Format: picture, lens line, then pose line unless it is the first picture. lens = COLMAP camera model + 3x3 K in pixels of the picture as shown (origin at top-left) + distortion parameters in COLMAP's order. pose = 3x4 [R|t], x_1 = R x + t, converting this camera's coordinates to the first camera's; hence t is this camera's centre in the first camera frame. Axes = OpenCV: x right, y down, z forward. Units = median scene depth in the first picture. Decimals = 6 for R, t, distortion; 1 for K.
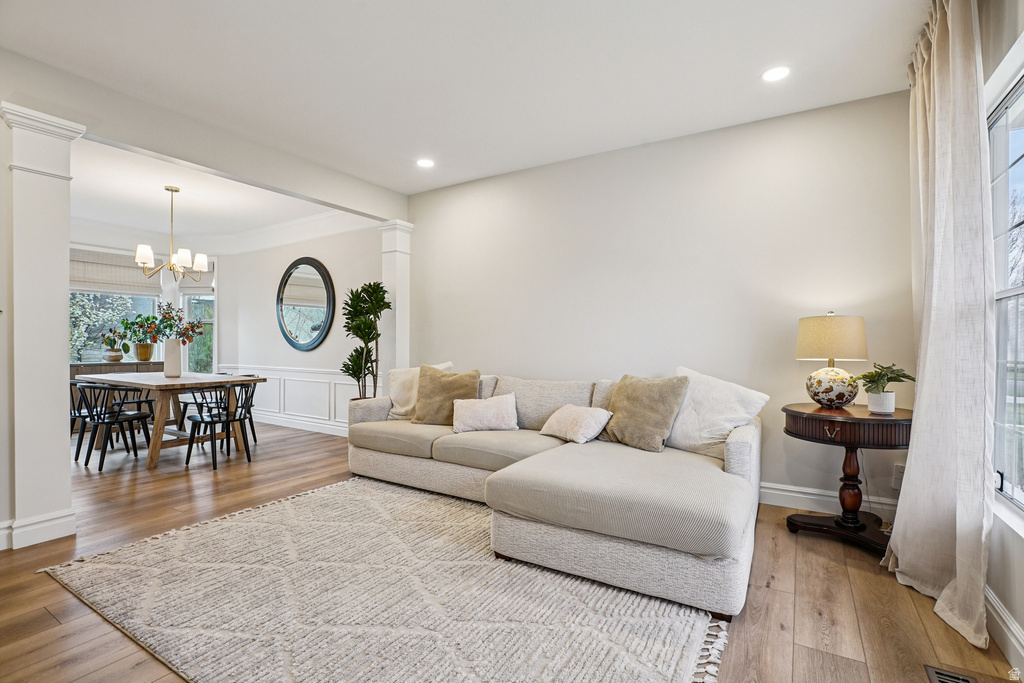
lens RADIAL K [[474.4, 0, 521.8], [0, 474.4, 342.7], [0, 0, 1]] dist [-0.032725, 0.008531]
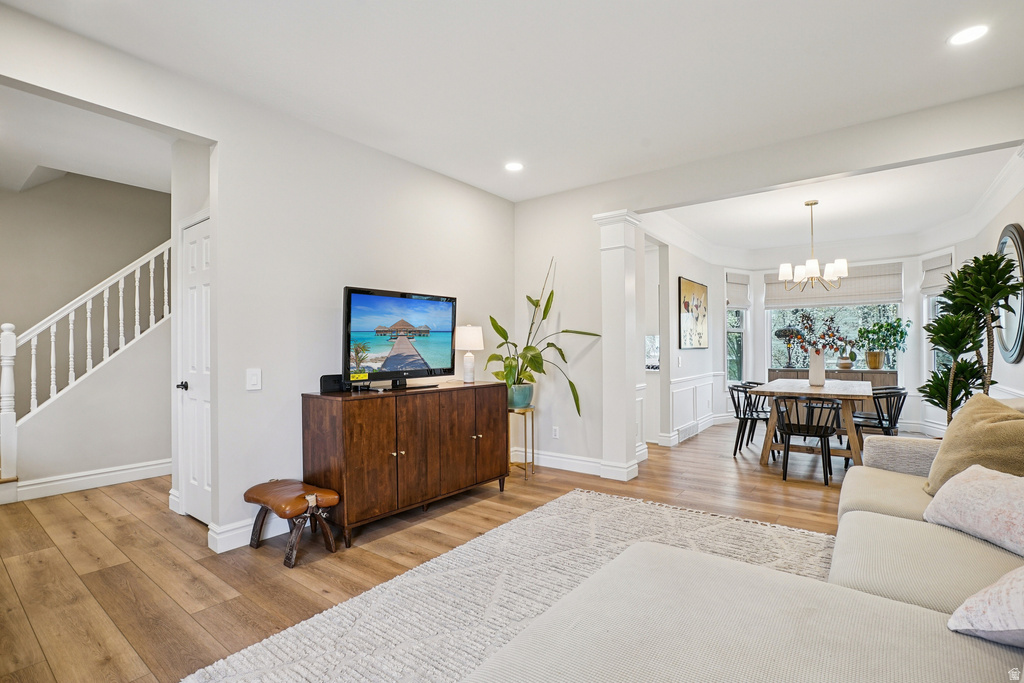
lens RADIAL K [[474.4, 0, 521.5], [0, 474.4, 345.9], [0, 0, 1]] dist [-0.032725, 0.008531]
pose [[-0.078189, -0.006942, -0.996914, 0.333348], [0.002503, 0.999971, -0.007159, -0.007535], [0.996935, -0.003055, -0.078170, 0.444657]]
